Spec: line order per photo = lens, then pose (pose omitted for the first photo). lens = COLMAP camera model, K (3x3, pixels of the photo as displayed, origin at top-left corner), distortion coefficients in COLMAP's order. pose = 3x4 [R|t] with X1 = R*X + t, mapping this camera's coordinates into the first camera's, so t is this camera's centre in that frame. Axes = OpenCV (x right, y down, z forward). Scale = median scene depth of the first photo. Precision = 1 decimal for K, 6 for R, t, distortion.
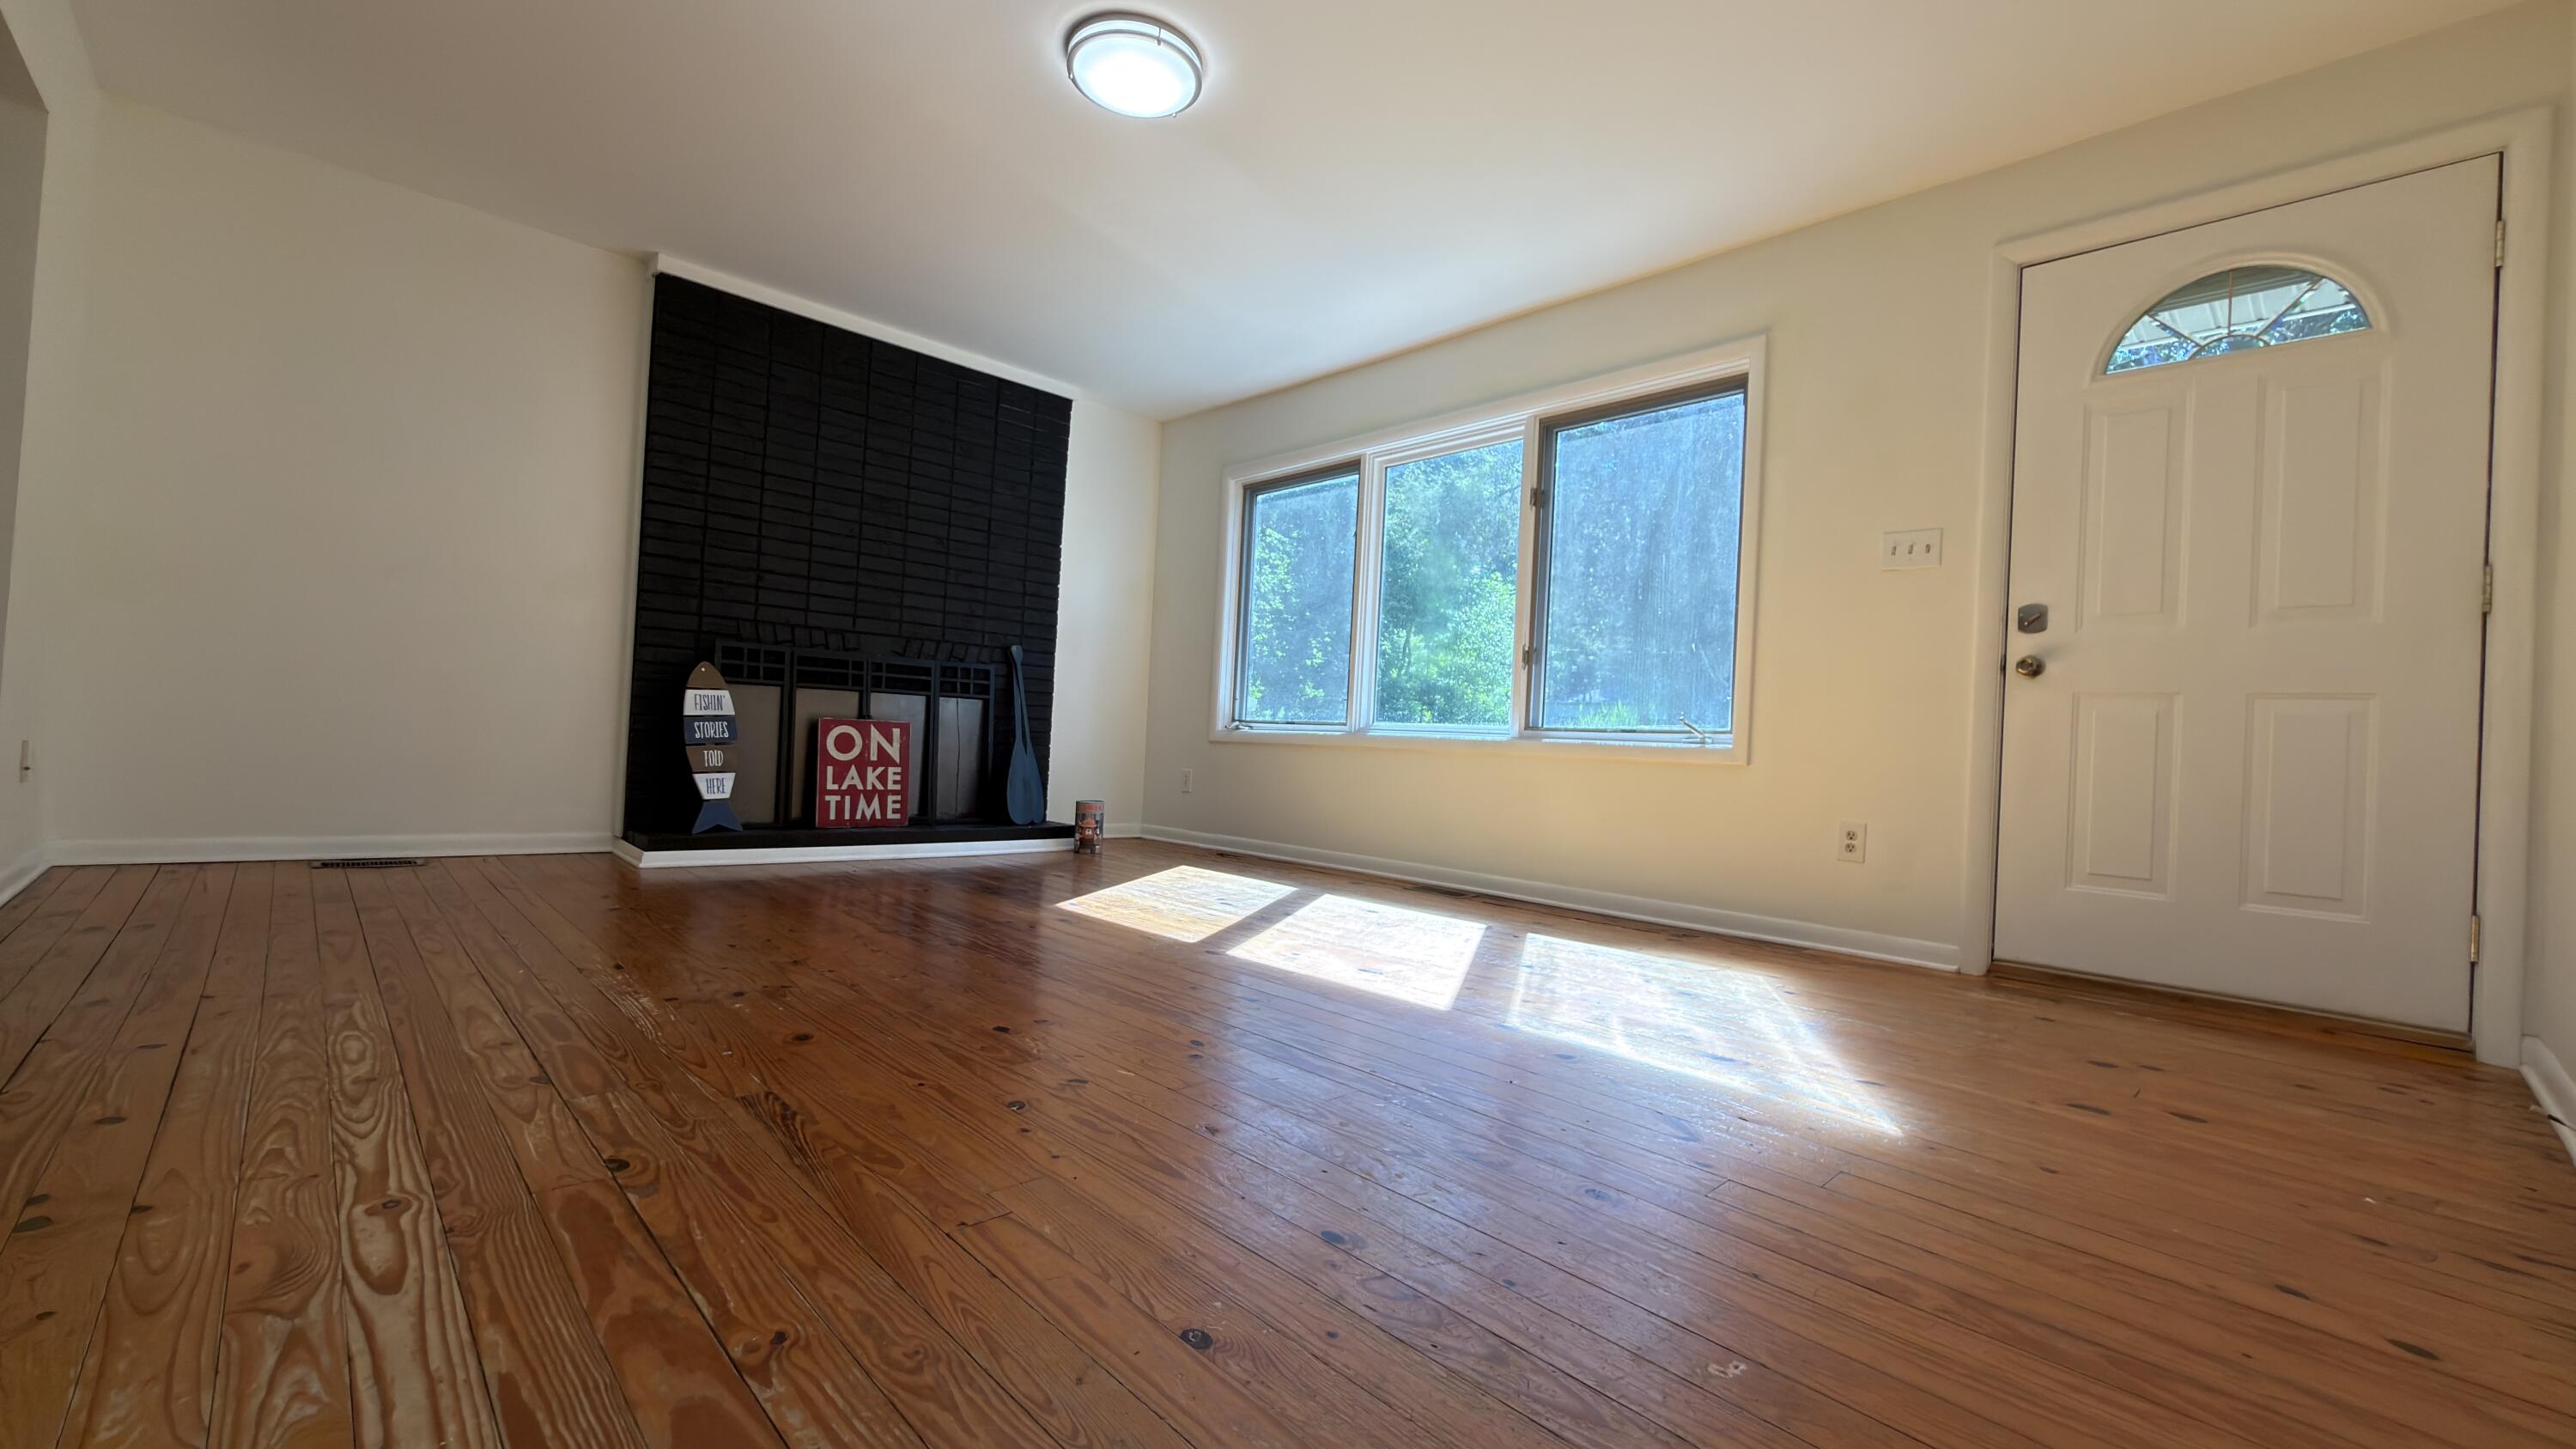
lens RADIAL K [[1017.0, 0, 1291.0], [0, 1017.0, 735.9], [0, 0, 1]] dist [-0.000661, 0.000050]
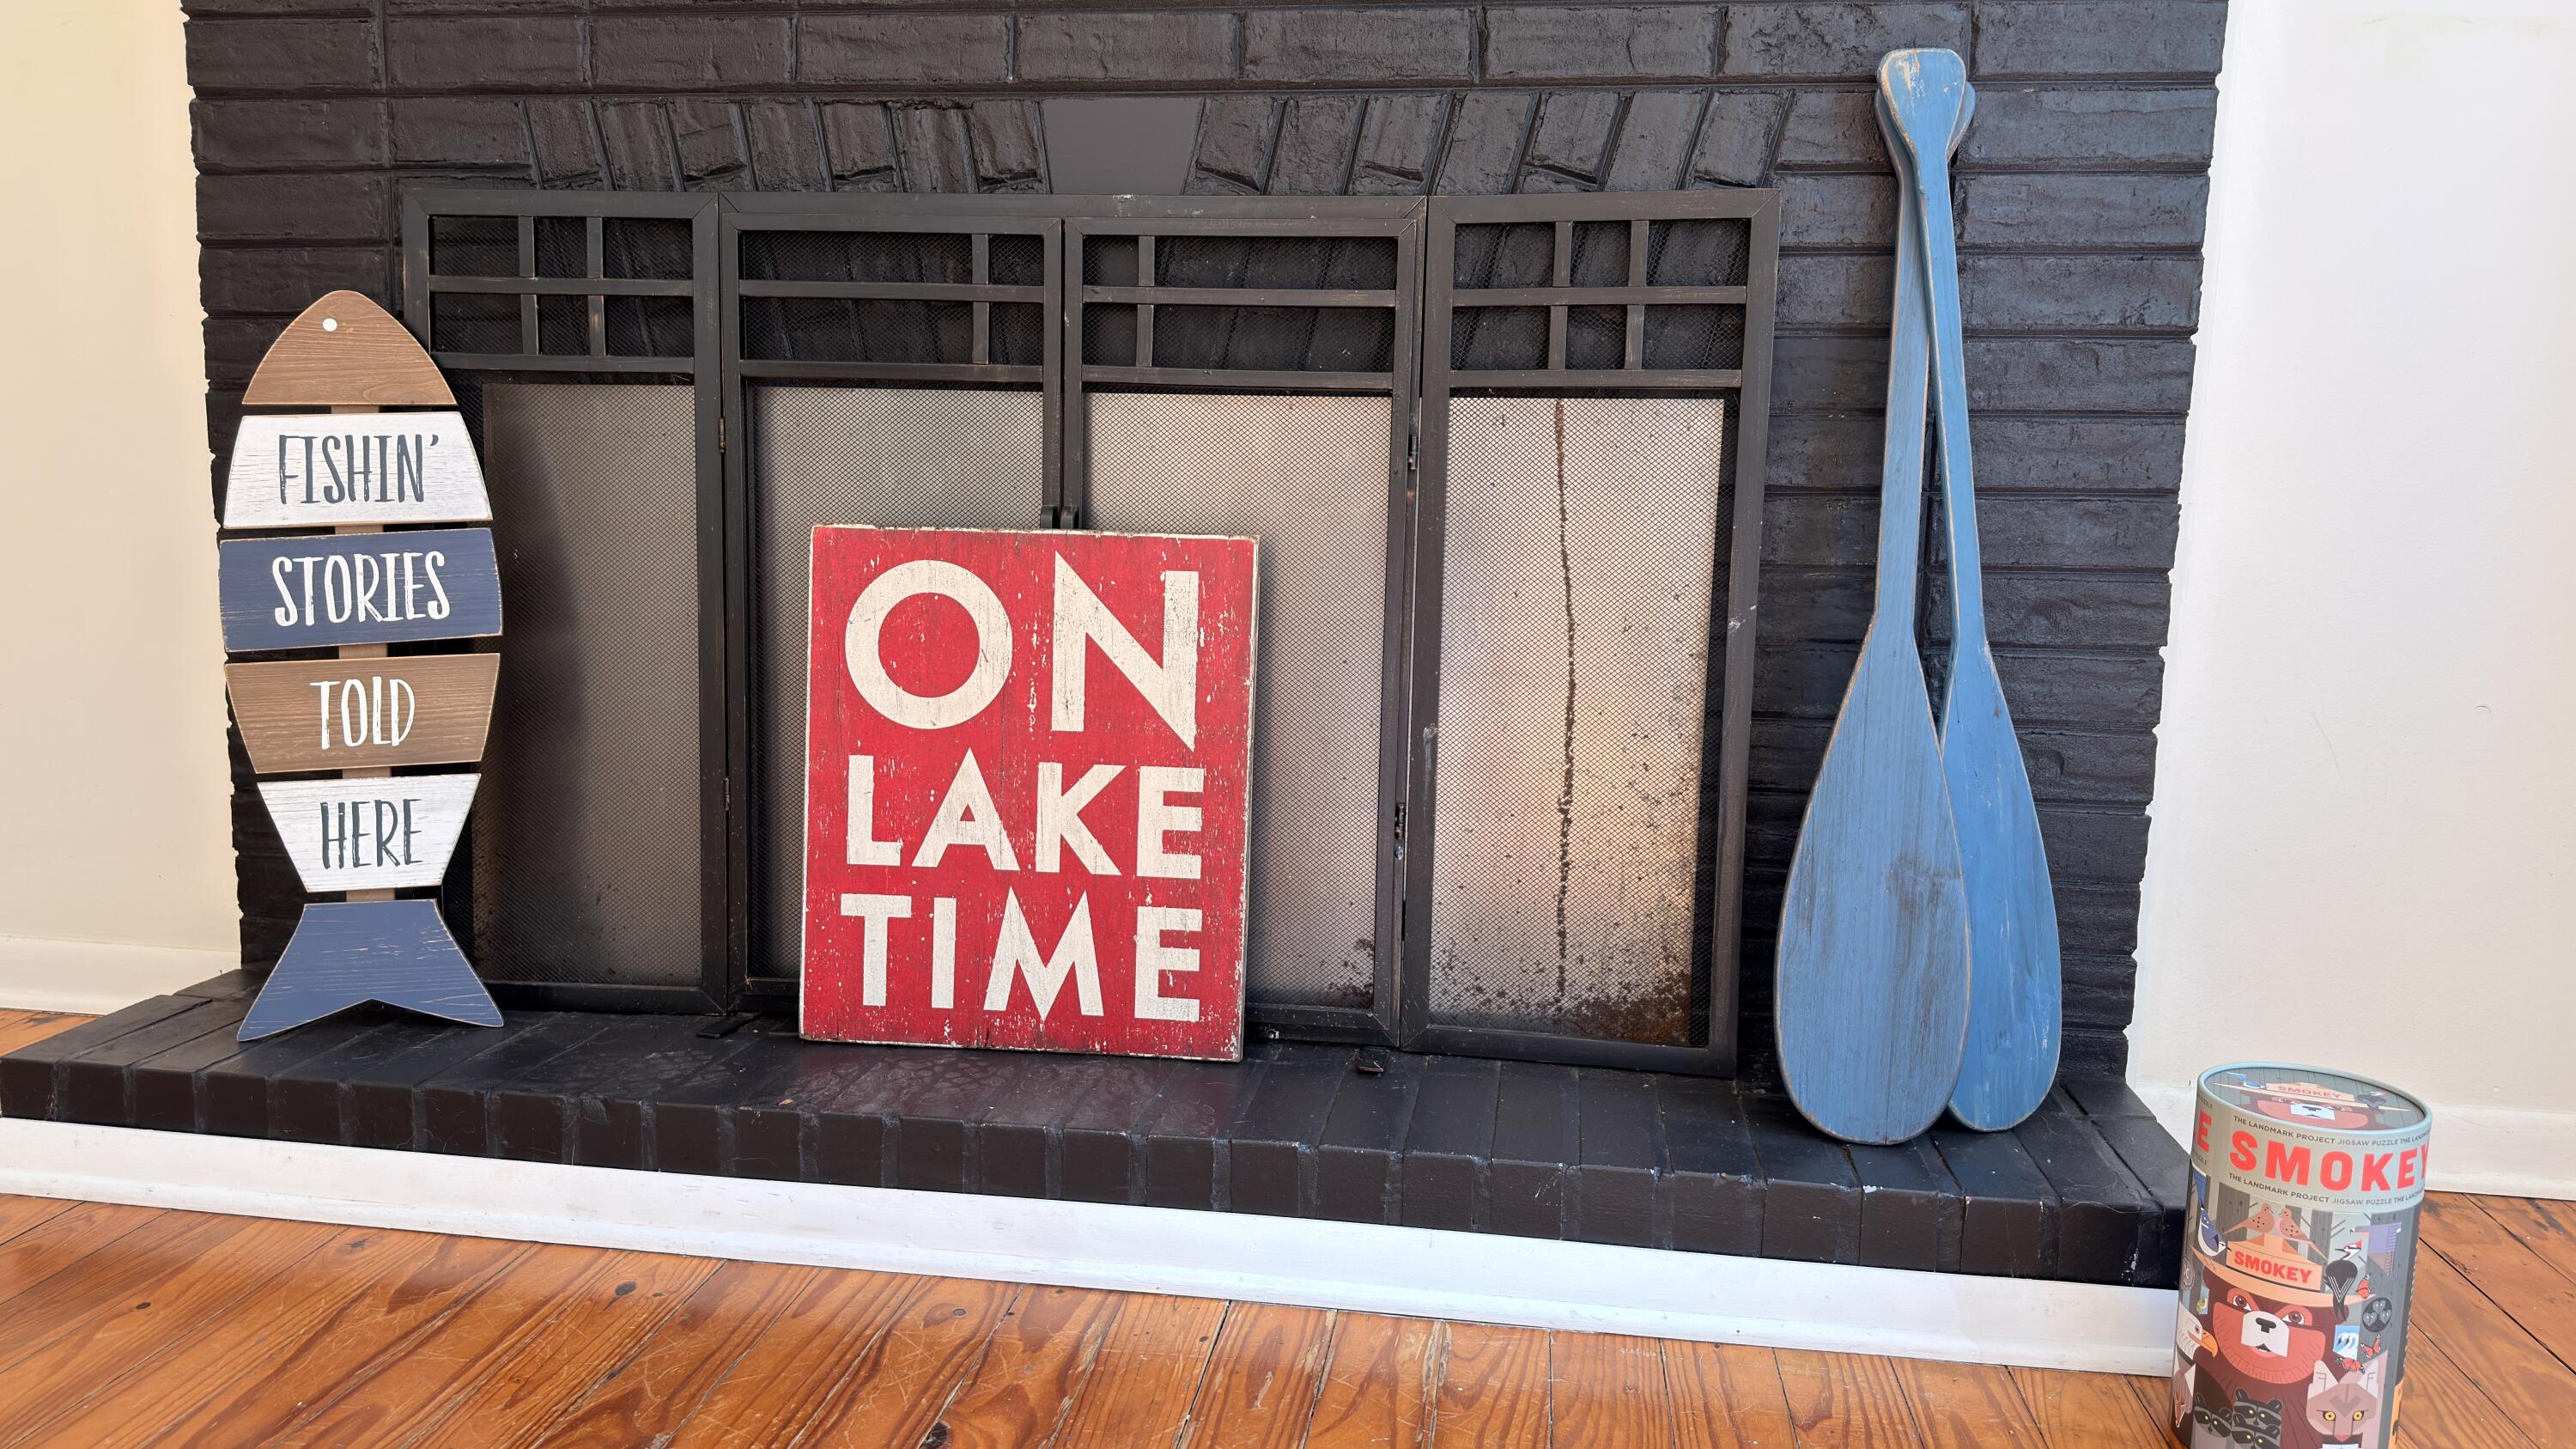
lens RADIAL K [[1844.6, 0, 1303.2], [0, 1844.6, 737.1], [0, 0, 1]] dist [0.150526, -0.281481]
pose [[0.607055, 0.083127, -0.790300, -0.091430], [0.014593, 0.993180, 0.115677, -0.016812], [0.794526, -0.081755, 0.601701, 0.821224]]
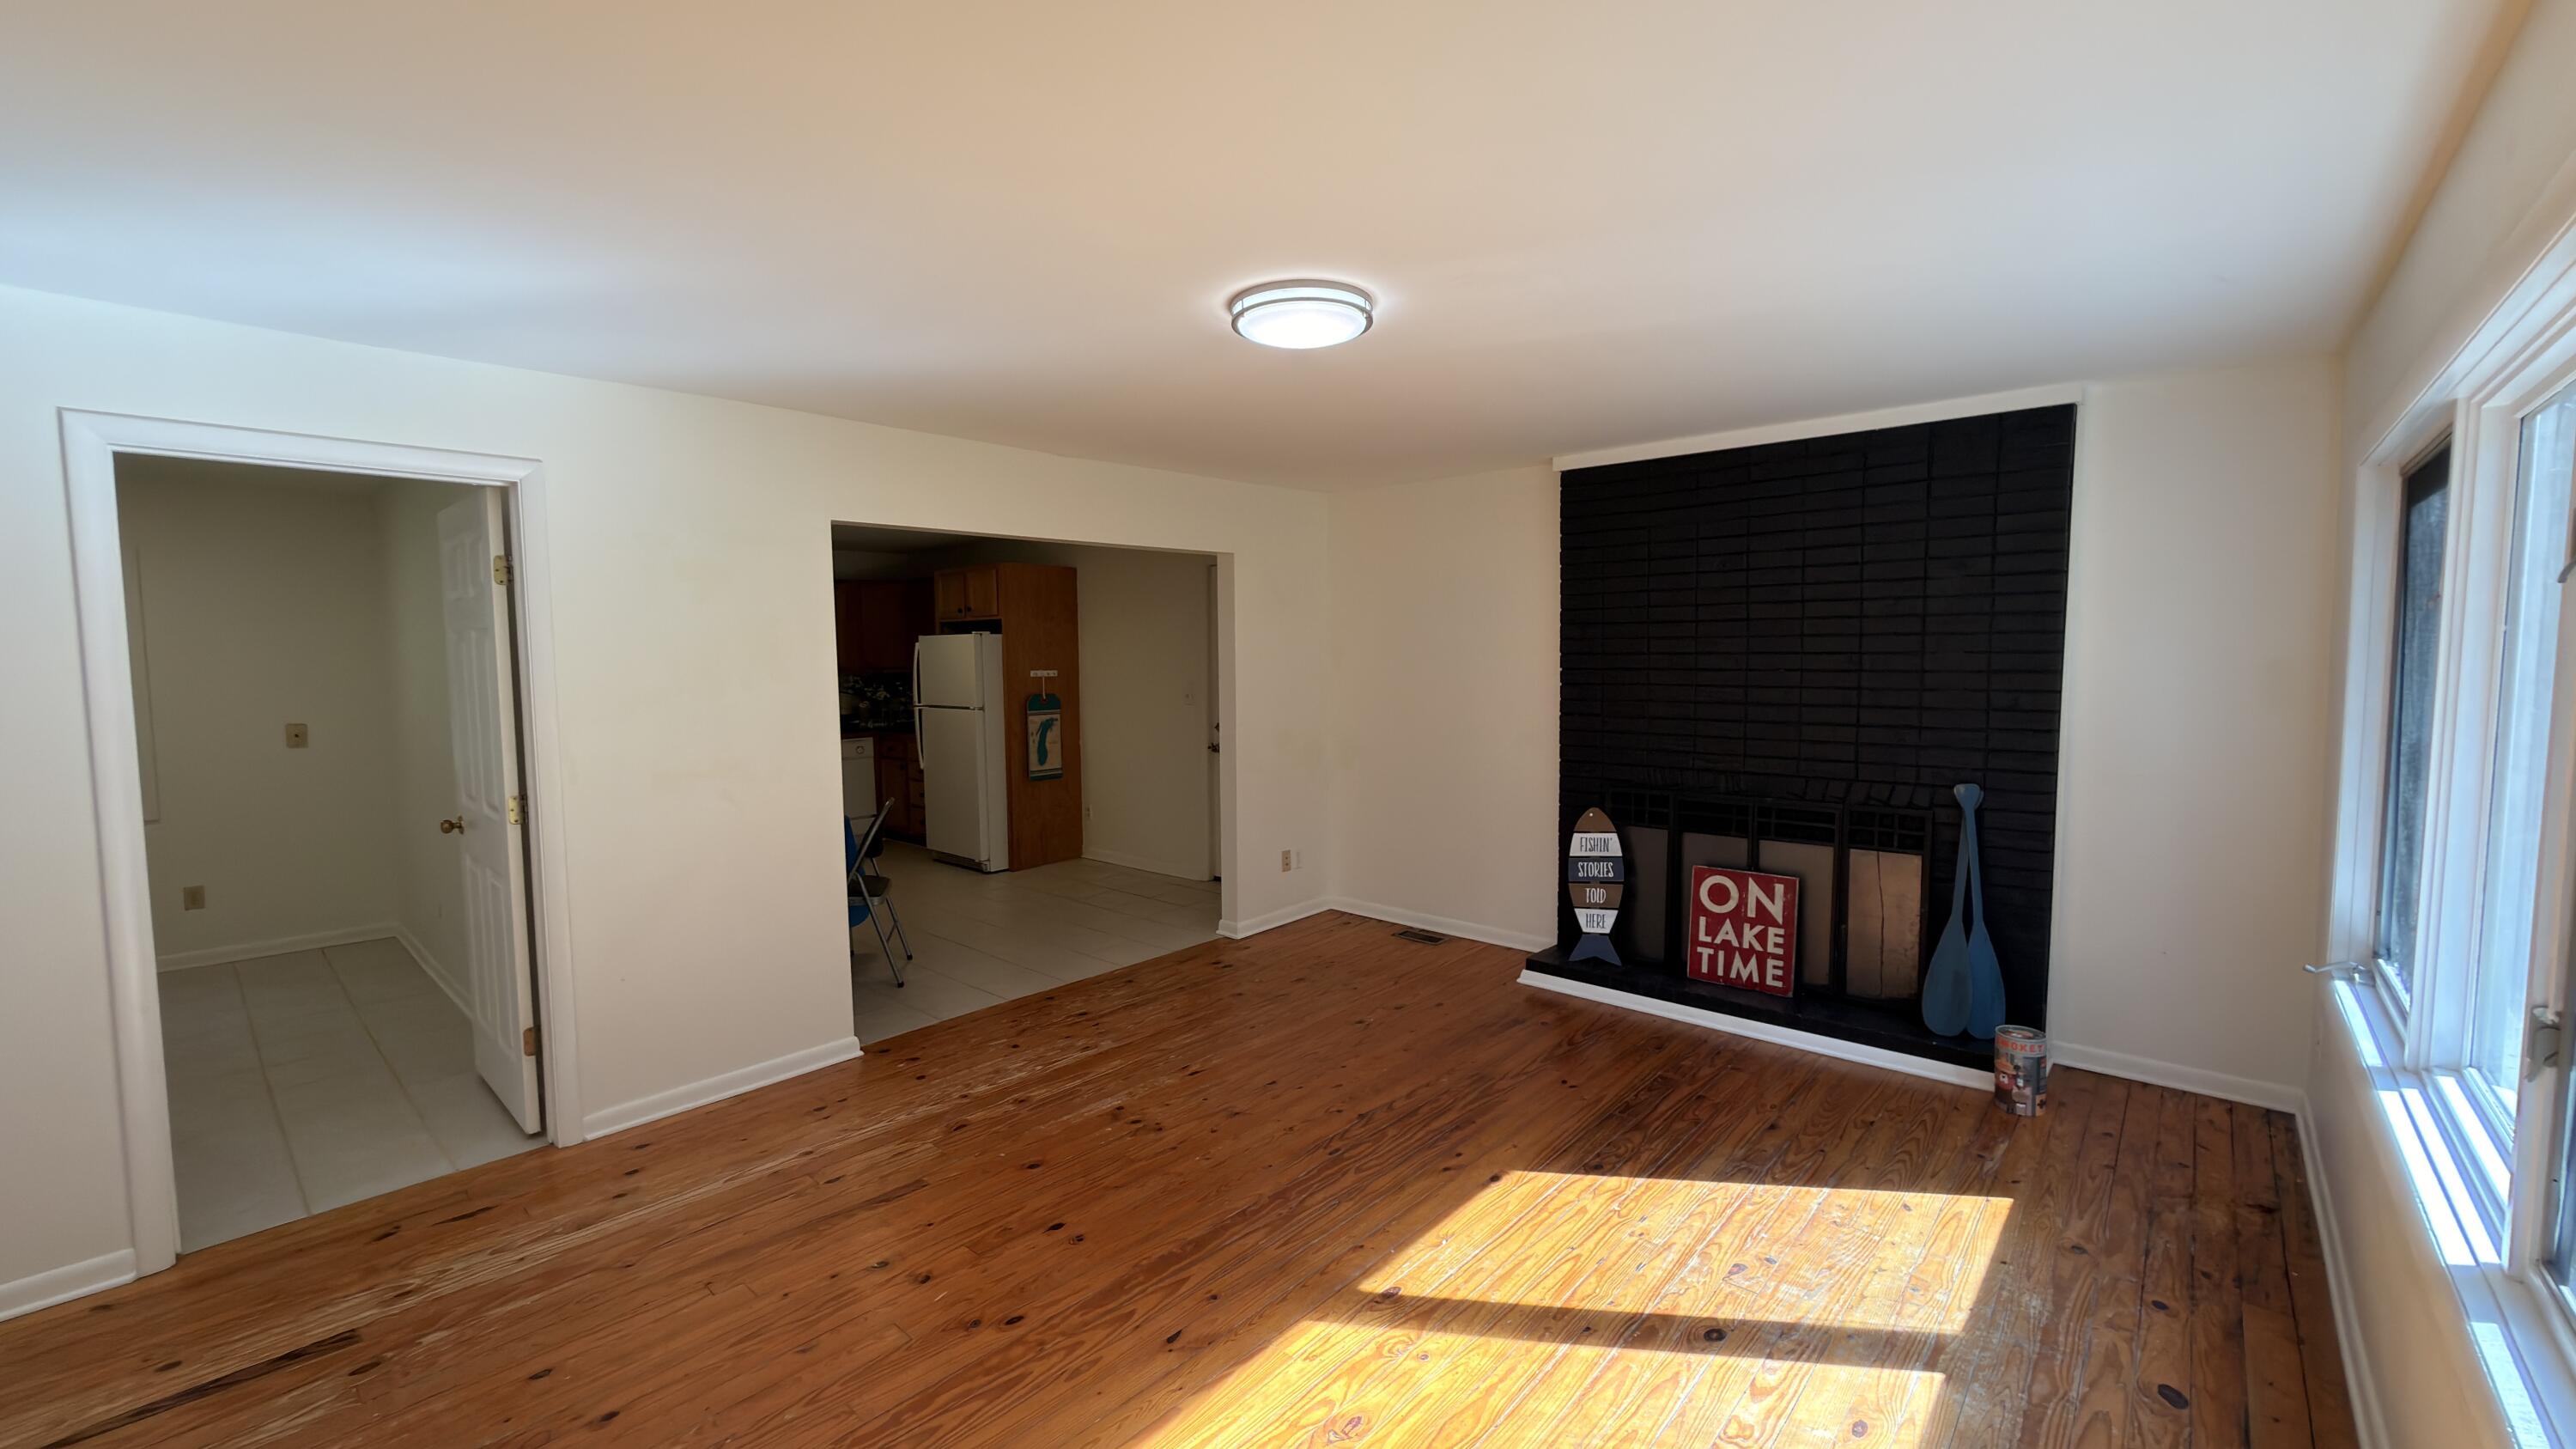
lens RADIAL K [[1042.3, 0, 1288.0], [0, 1042.3, 724.5], [0, 0, 1]] dist [-0.000074, 0.000136]
pose [[0.069192, 0.021394, -0.997374, 0.486891], [0.020837, 0.999521, 0.022886, -0.178436], [0.997386, -0.022365, 0.068713, 0.531980]]
